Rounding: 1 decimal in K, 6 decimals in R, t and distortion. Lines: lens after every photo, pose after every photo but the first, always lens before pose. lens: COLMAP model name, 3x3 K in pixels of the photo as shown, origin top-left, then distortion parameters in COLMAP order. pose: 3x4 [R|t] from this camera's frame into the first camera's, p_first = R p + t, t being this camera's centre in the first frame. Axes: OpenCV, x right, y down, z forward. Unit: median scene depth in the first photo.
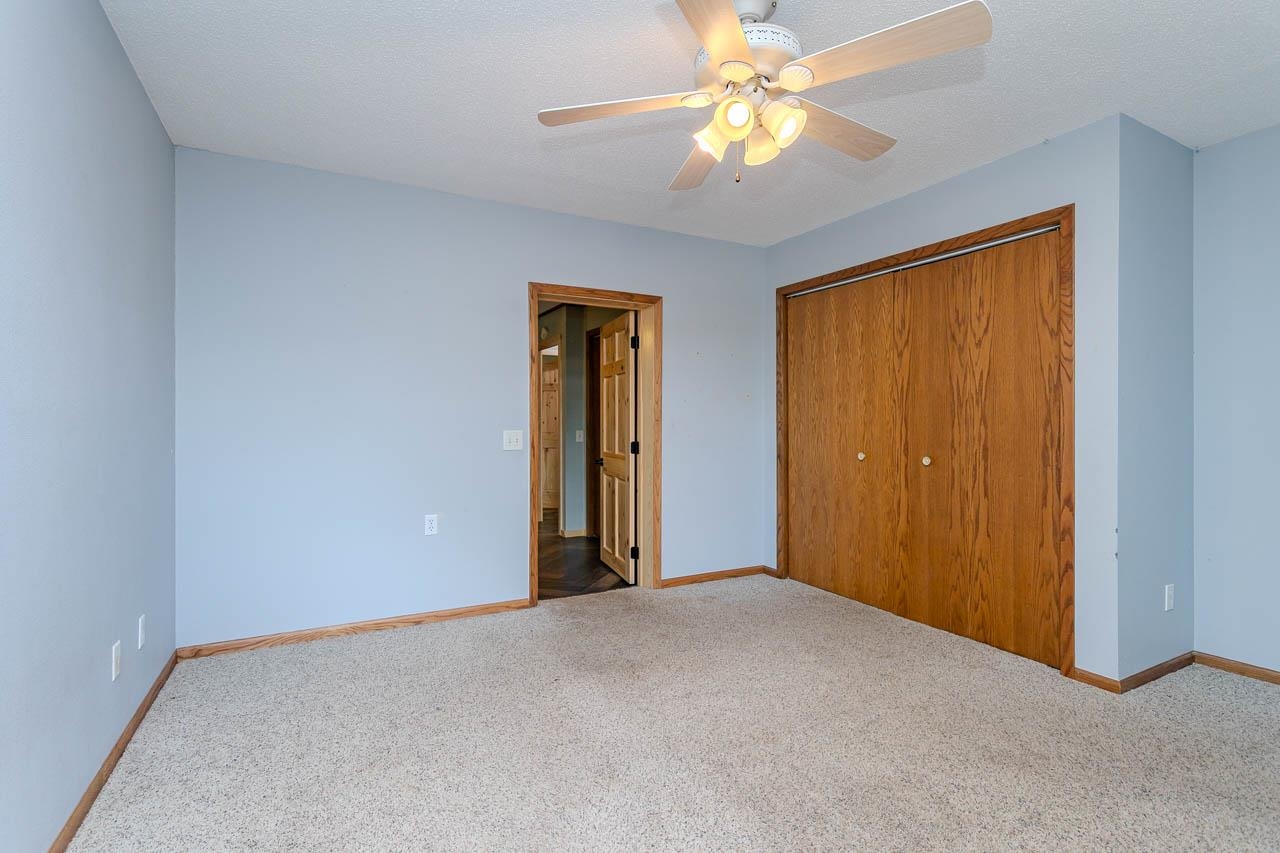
lens RADIAL K [[609.1, 0, 640.0], [0, 609.1, 426.5], [0, 0, 1]] dist [-0.000787, -0.000651]
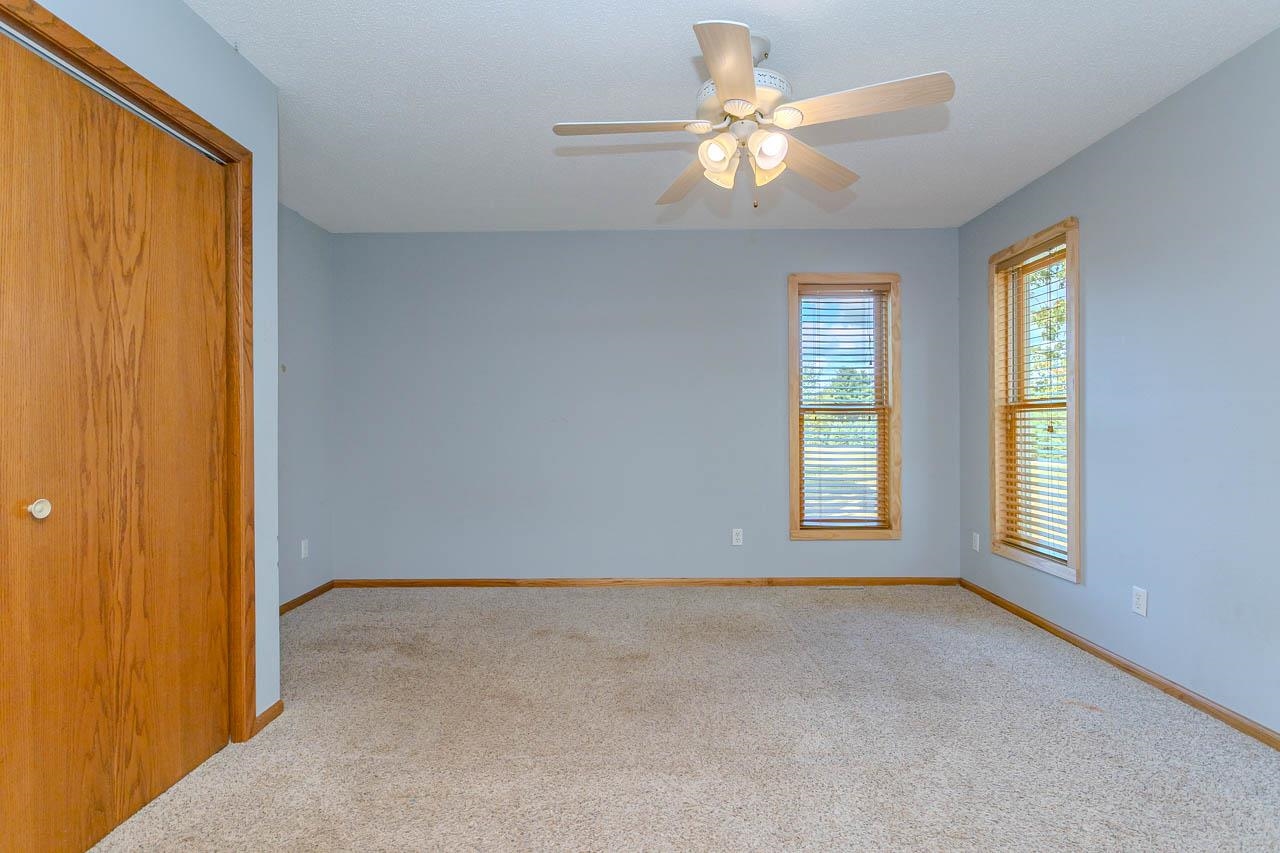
lens RADIAL K [[609.1, 0, 640.0], [0, 609.1, 426.5], [0, 0, 1]] dist [-0.000787, -0.000651]
pose [[-0.878194, 0.001693, 0.478301, -0.115861], [0.005677, 0.999960, 0.006884, -0.001875], [-0.478270, 0.008761, -0.878169, 1.265338]]
